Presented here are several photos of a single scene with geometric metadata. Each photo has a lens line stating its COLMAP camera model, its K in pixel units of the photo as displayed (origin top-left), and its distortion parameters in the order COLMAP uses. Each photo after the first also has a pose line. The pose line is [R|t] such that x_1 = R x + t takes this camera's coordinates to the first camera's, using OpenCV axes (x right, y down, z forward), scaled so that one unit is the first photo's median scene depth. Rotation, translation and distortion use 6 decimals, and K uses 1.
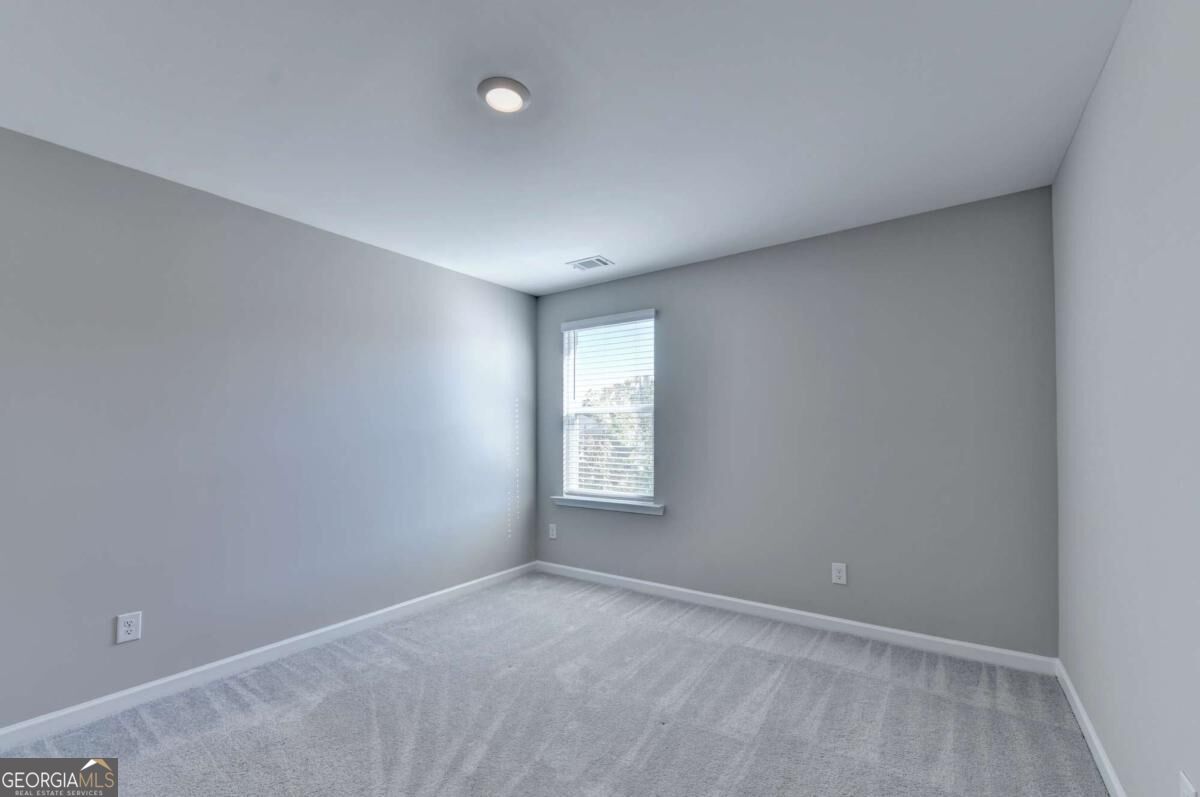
lens RADIAL K [[476.0, 0, 624.6], [0, 476.0, 424.2], [0, 0, 1]] dist [-0.010744, -0.000167]
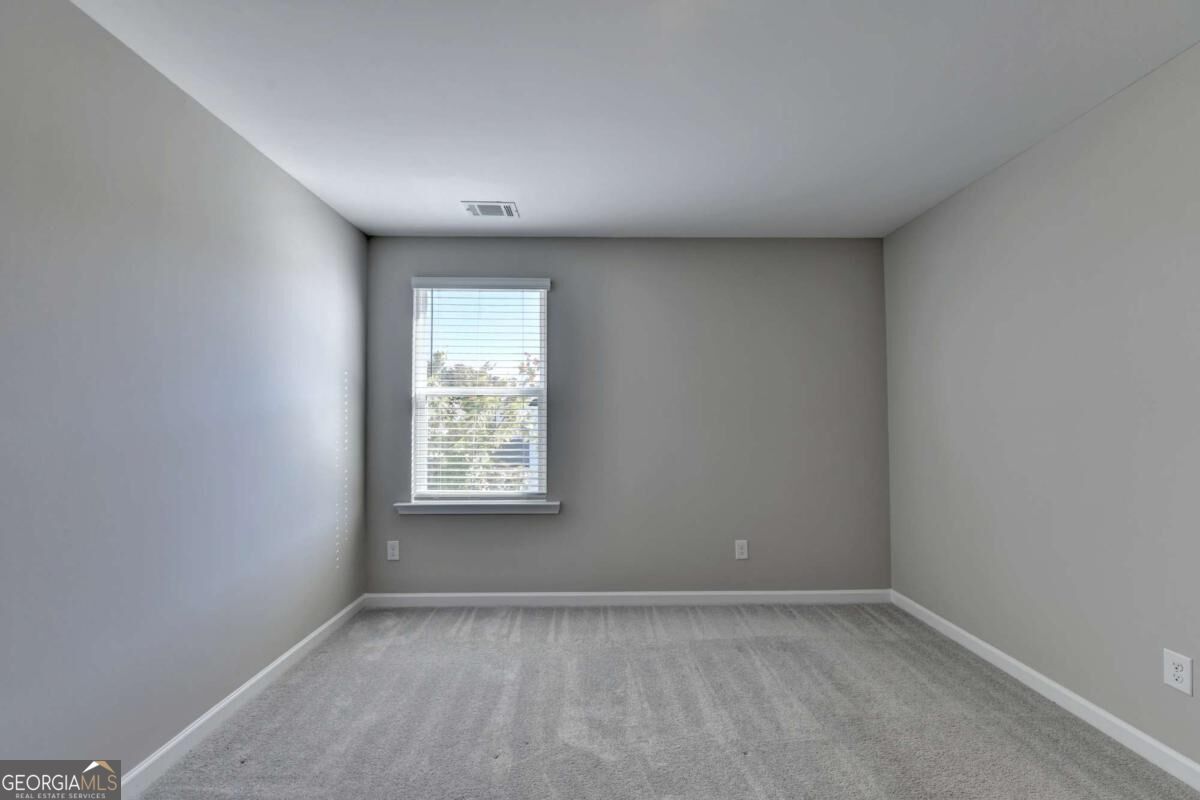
lens RADIAL K [[467.7, 0, 599.1], [0, 467.7, 403.4], [0, 0, 1]] dist [-0.008916, -0.000124]
pose [[0.829235, 0.023181, 0.558419, -0.342699], [-0.012501, 0.999659, -0.022935, 0.007081], [-0.558760, 0.012038, 0.829242, 0.236099]]
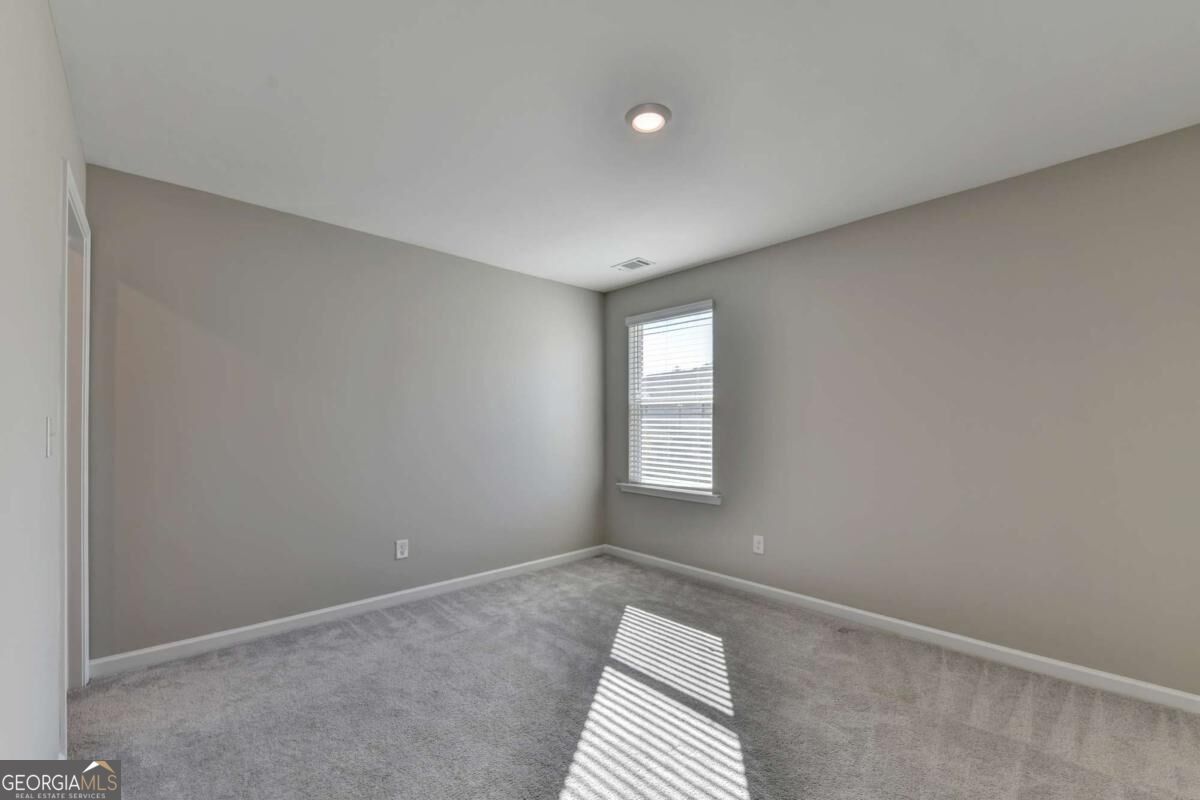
lens RADIAL K [[496.9, 0, 619.2], [0, 496.9, 423.8], [0, 0, 1]] dist [-0.010256, -0.000401]
pose [[0.973998, 0.000872, -0.226554, 0.109088], [0.003549, 0.999811, 0.019106, -0.002005], [0.226528, -0.019413, 0.973811, -0.071203]]
